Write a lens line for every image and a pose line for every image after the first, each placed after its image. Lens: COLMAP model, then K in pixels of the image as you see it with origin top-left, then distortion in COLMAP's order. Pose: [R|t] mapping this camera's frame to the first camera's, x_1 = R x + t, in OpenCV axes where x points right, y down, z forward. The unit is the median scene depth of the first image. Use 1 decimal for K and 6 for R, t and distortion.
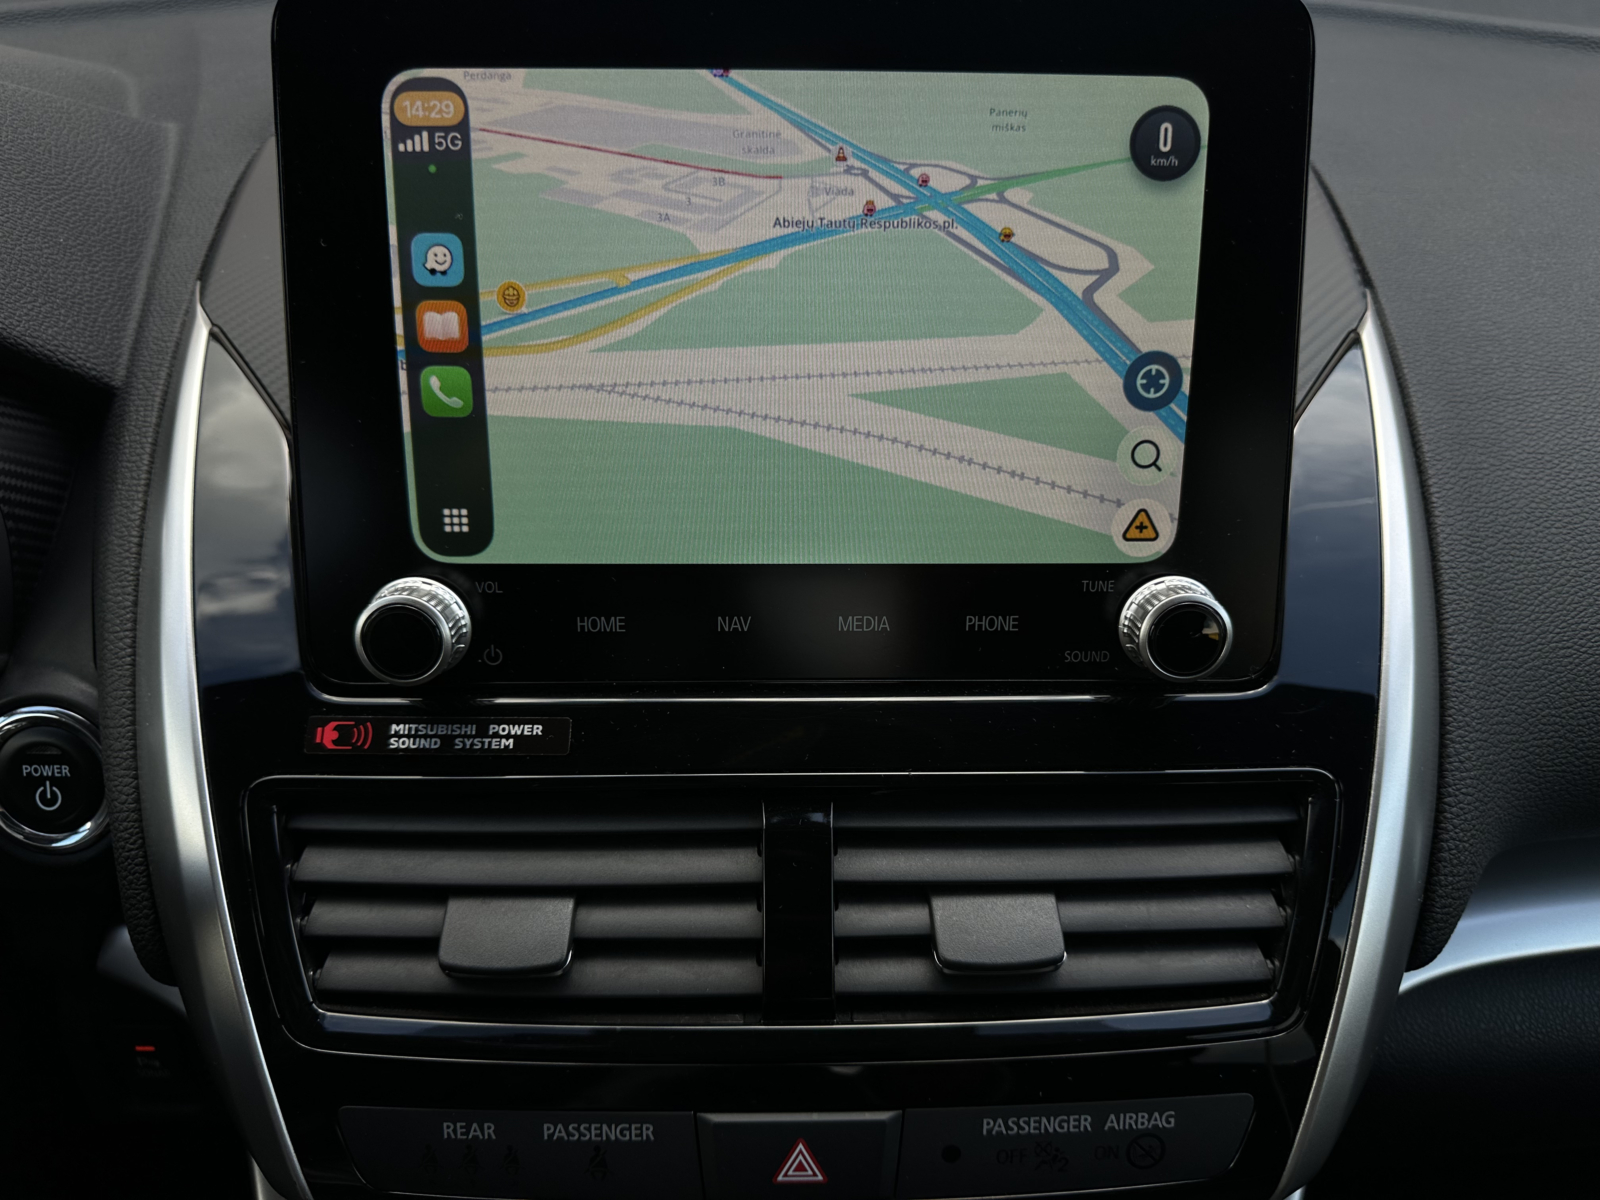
lens RADIAL K [[1386.9, 0, 807.0], [0, 1386.9, 637.9], [0, 0, 1]] dist [0.071810, -0.100066]
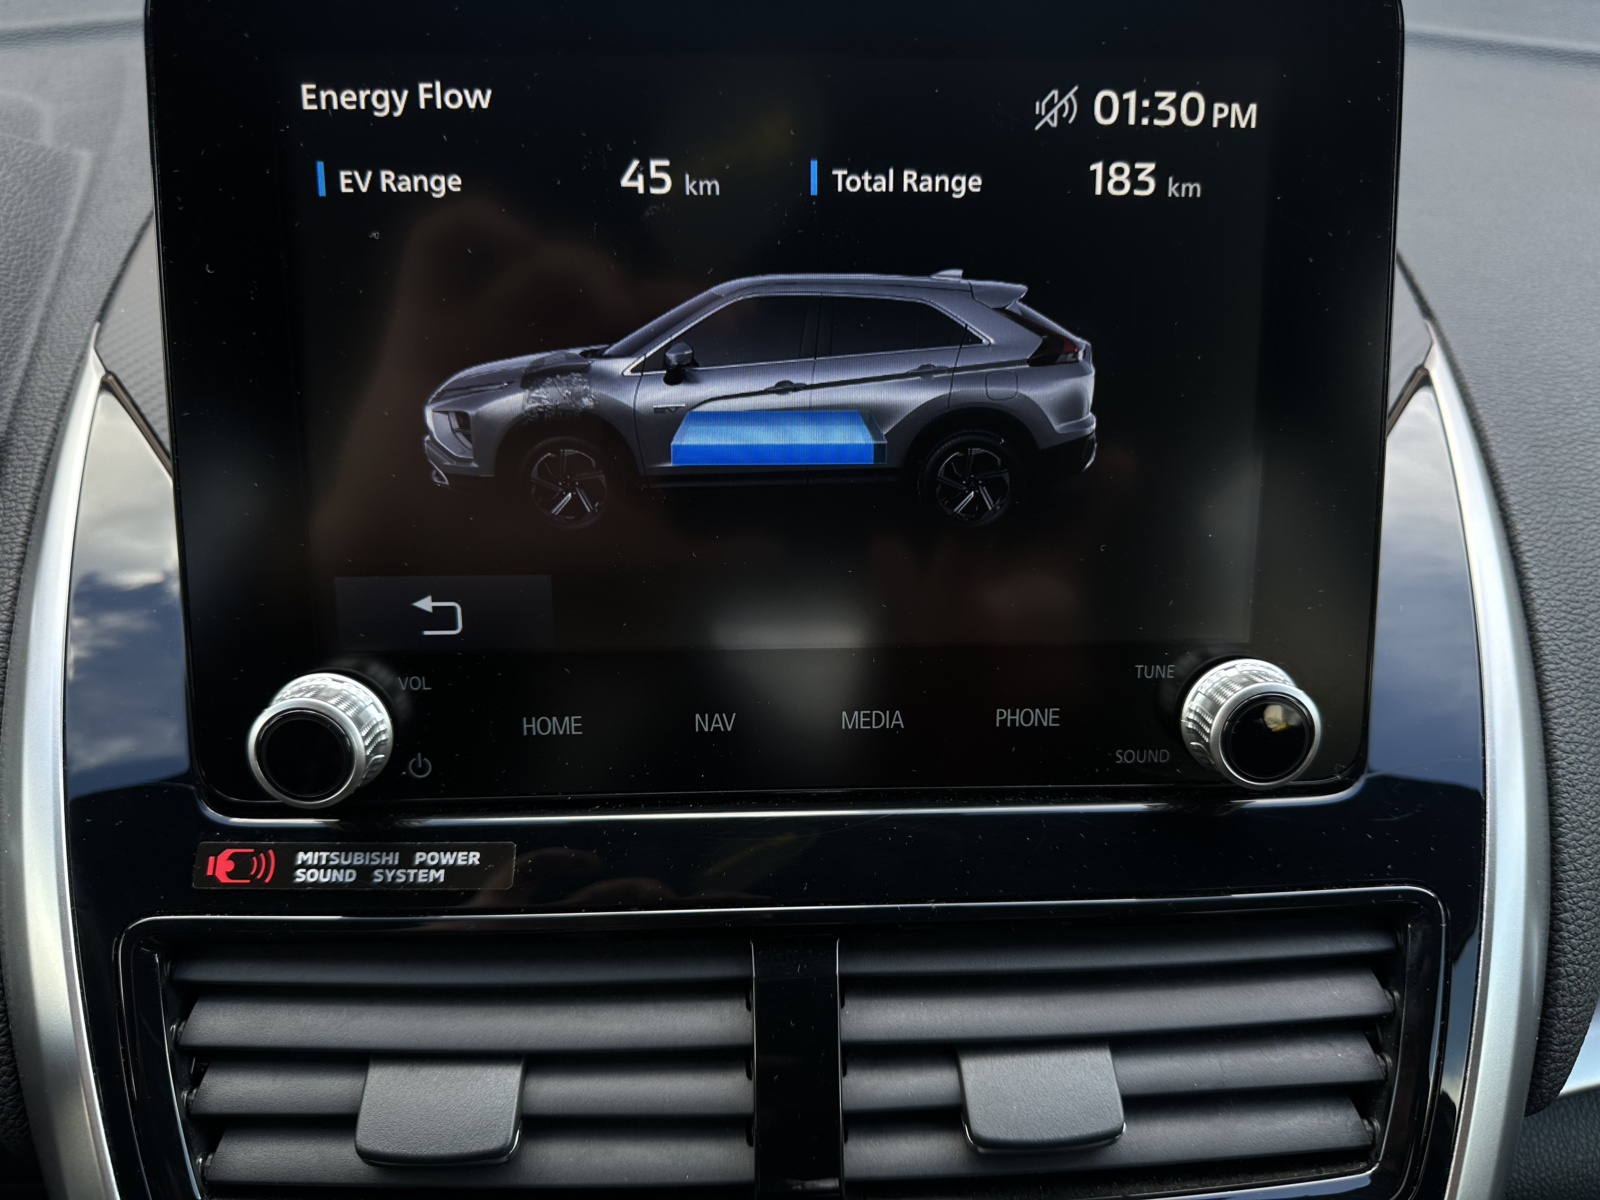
lens RADIAL K [[1113.8, 0, 800.0], [0, 1113.8, 600.0], [0, 0, 1]] dist [0.002462, 0.008527]
pose [[0.999802, -0.012496, 0.015483, -0.011352], [0.012909, 0.999556, -0.026869, -0.064147], [-0.015140, 0.027063, 0.999519, 0.336914]]
